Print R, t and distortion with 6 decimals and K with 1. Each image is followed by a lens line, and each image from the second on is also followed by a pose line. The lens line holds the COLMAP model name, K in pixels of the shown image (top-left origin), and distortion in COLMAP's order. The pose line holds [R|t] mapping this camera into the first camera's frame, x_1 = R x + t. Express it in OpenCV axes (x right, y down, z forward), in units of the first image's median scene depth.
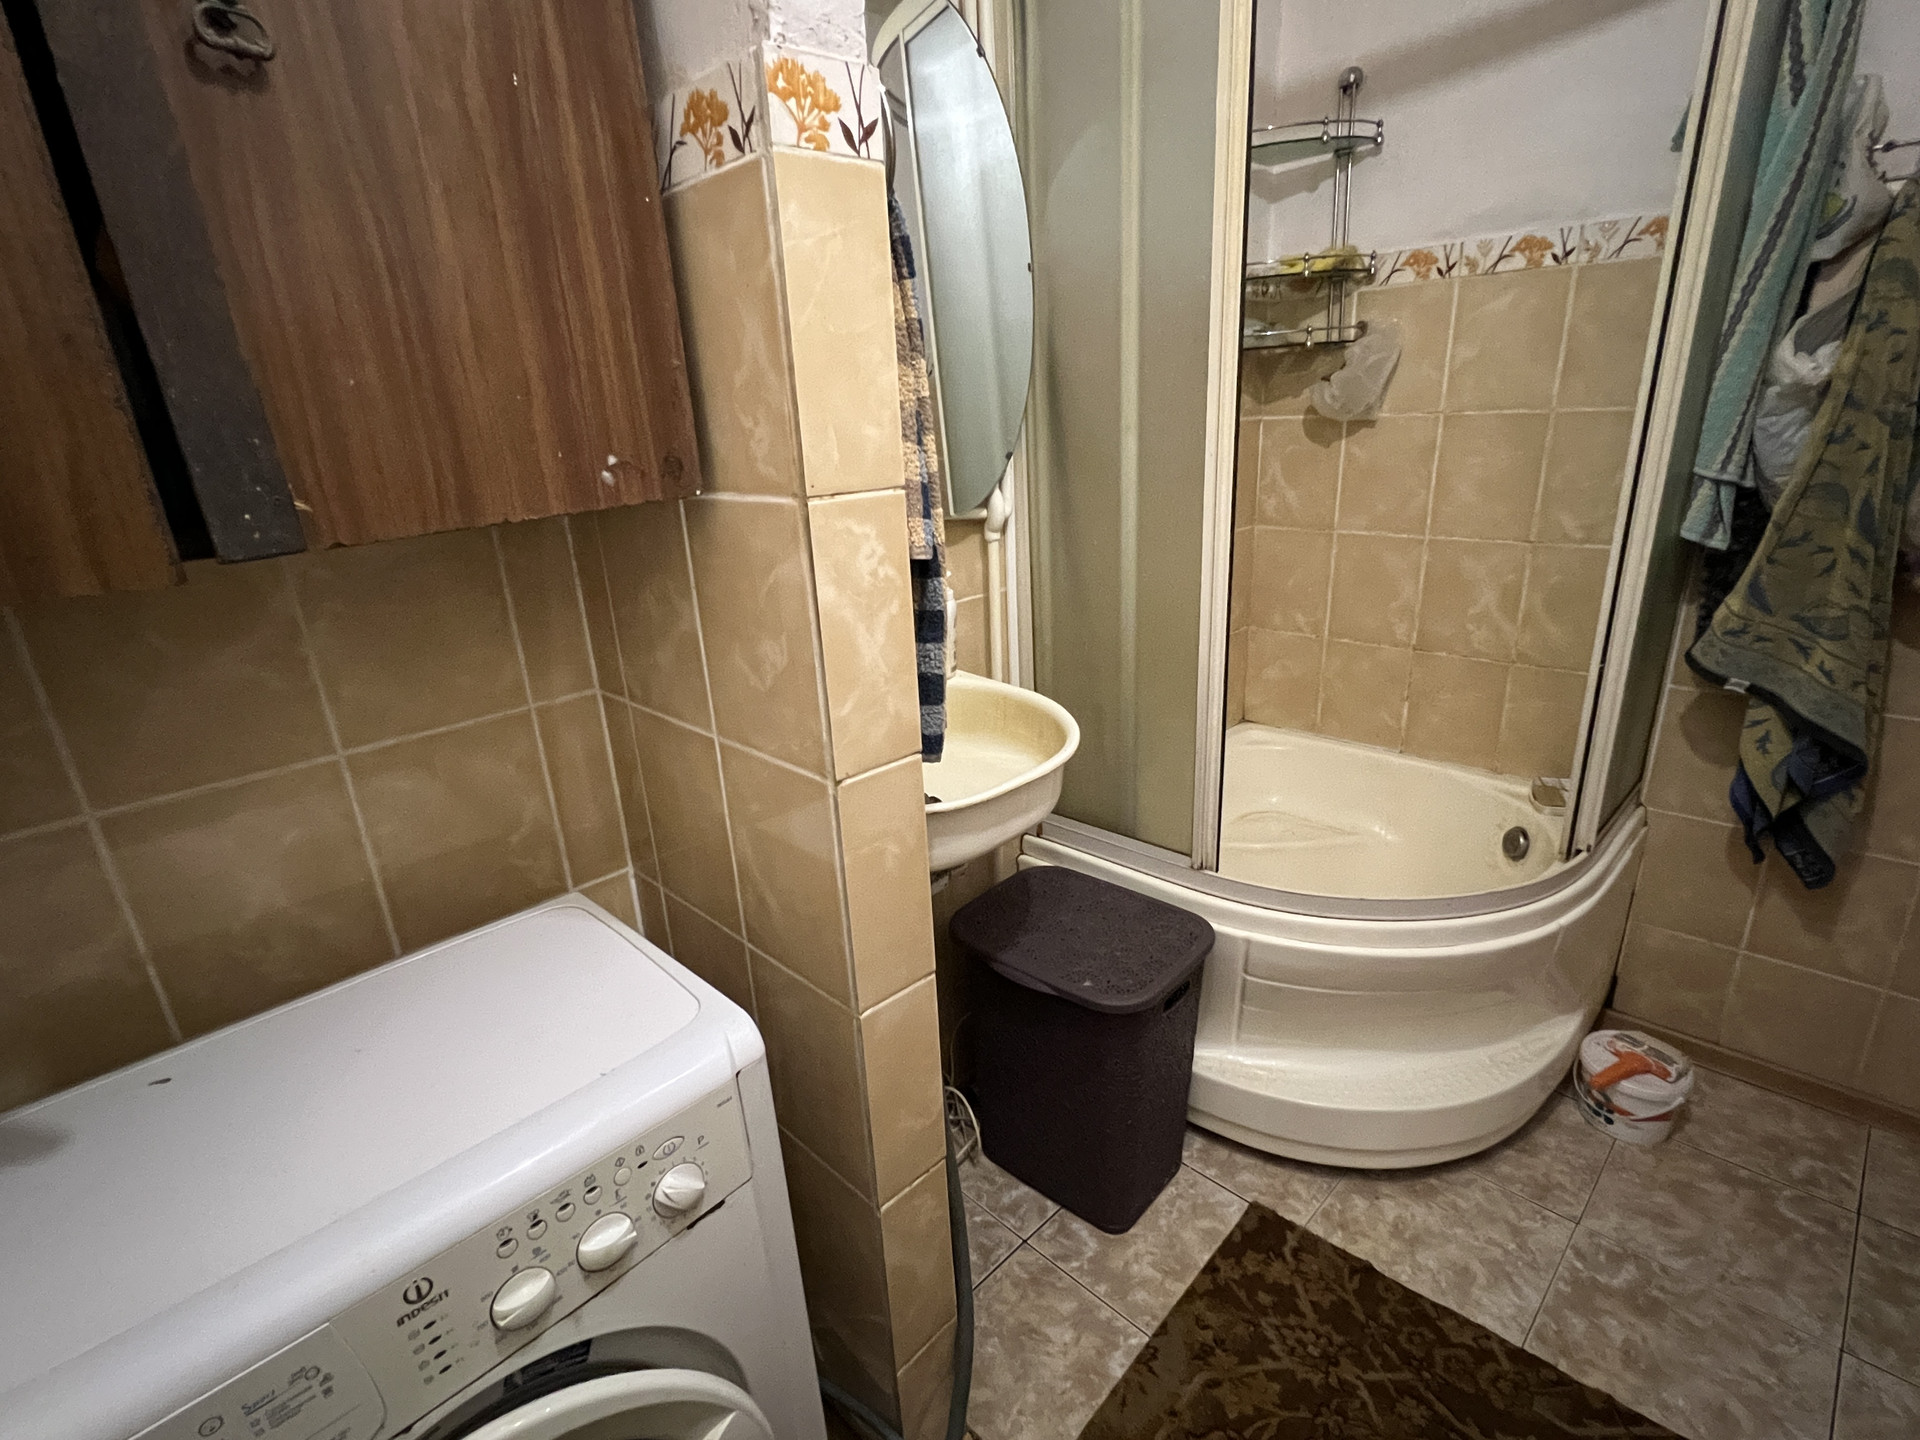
lens RADIAL K [[919.3, 0, 960.0], [0, 919.3, 720.0], [0, 0, 1]] dist [0.001925, 0.000181]
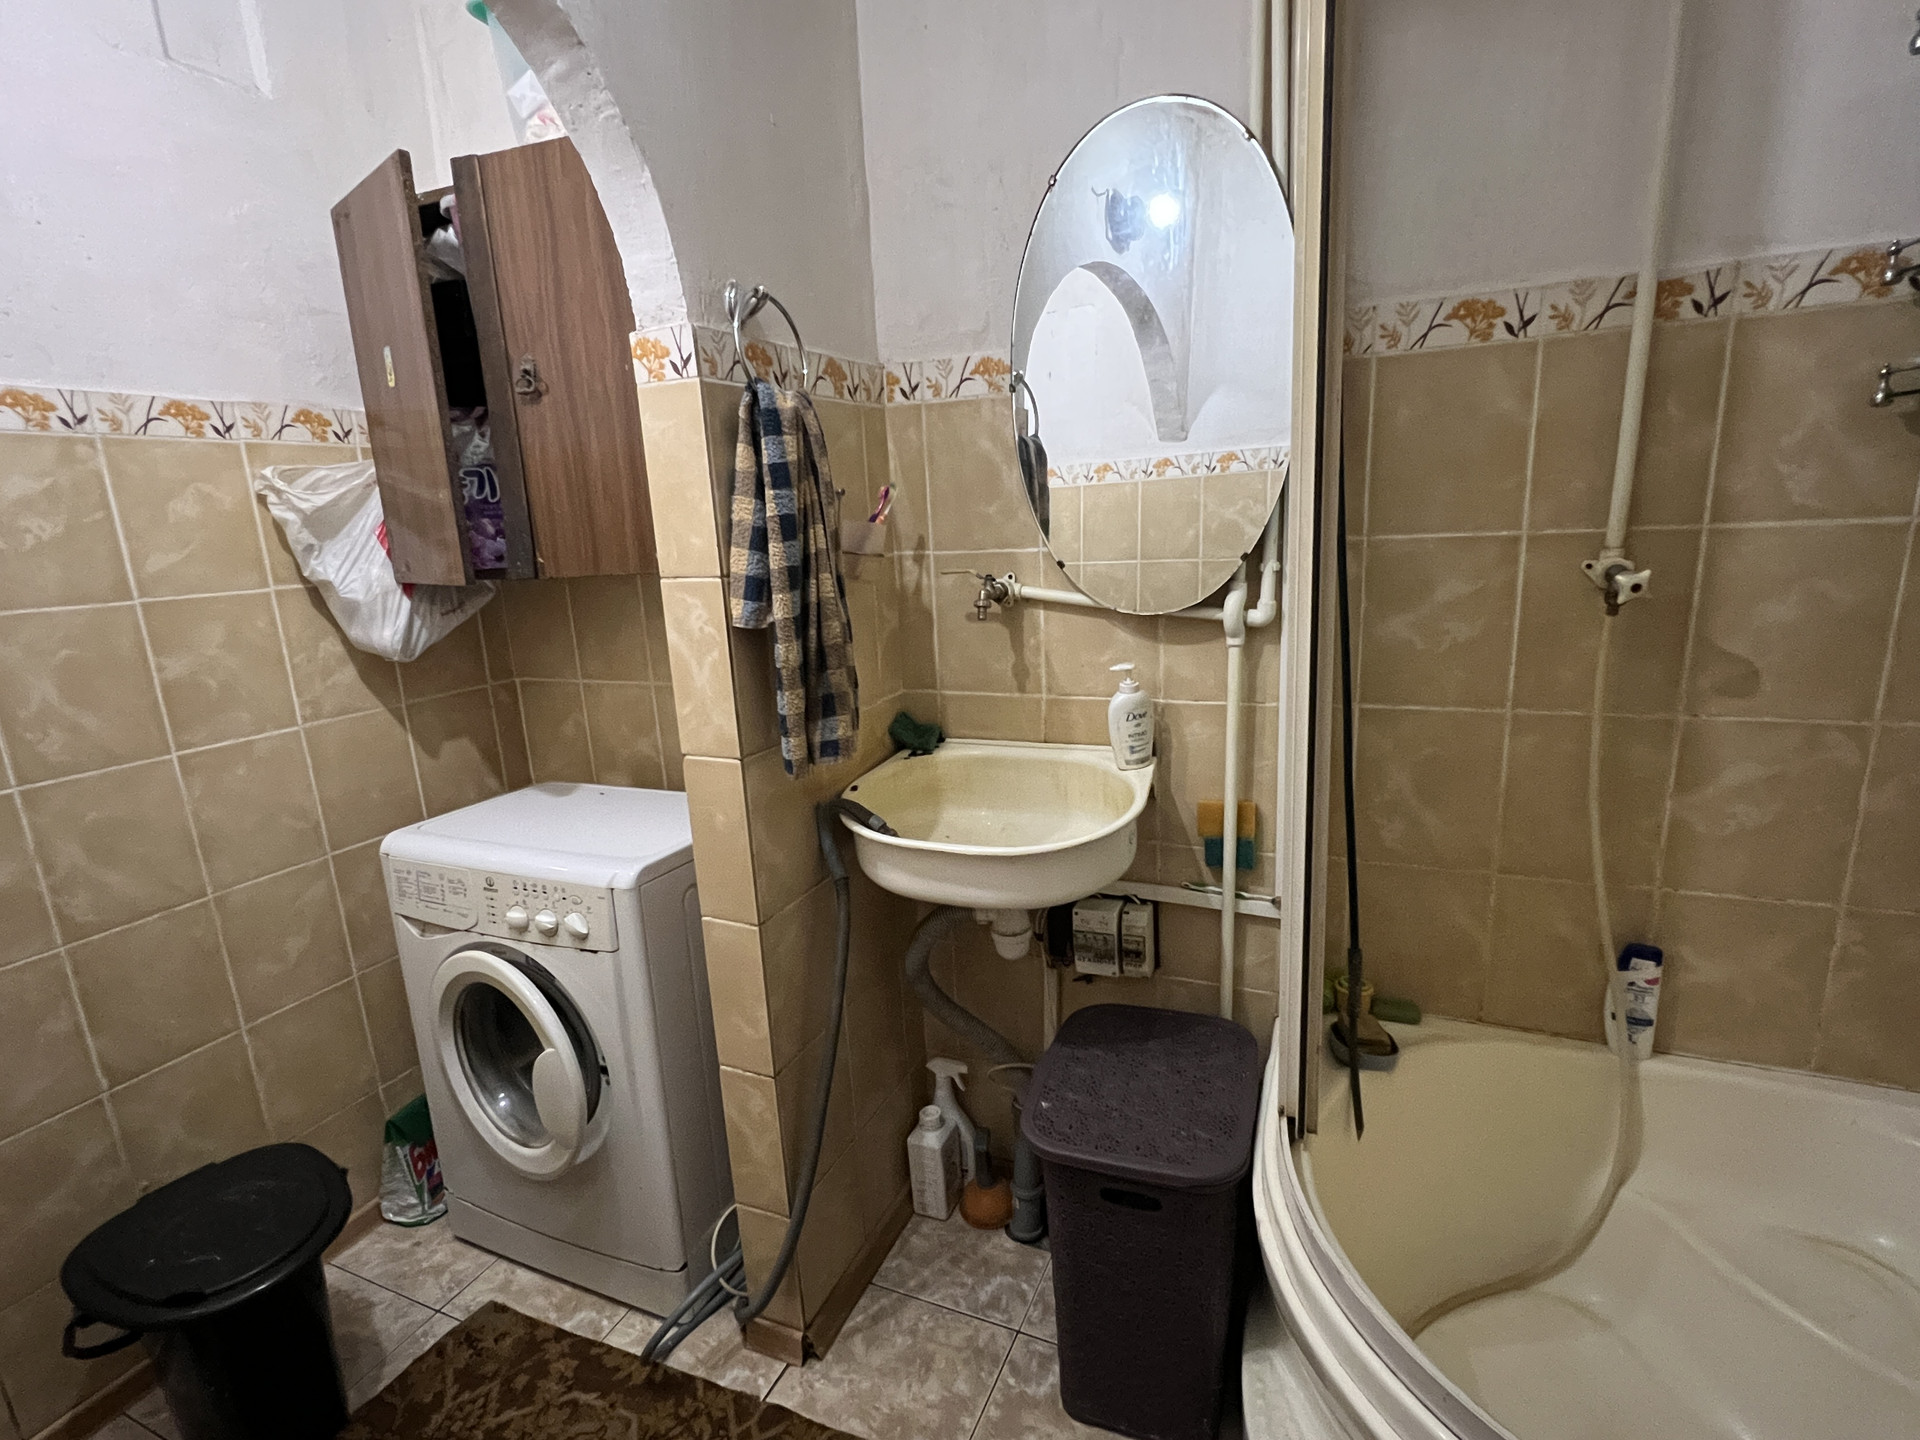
lens RADIAL K [[900.1, 0, 960.0], [0, 900.1, 720.0], [0, 0, 1]] dist [-0.001291, -0.000151]
pose [[0.385545, 0.234327, -0.892438, 1.568231], [-0.275455, 0.952339, 0.131056, -0.357767], [0.880613, 0.195298, 0.431716, 0.816797]]
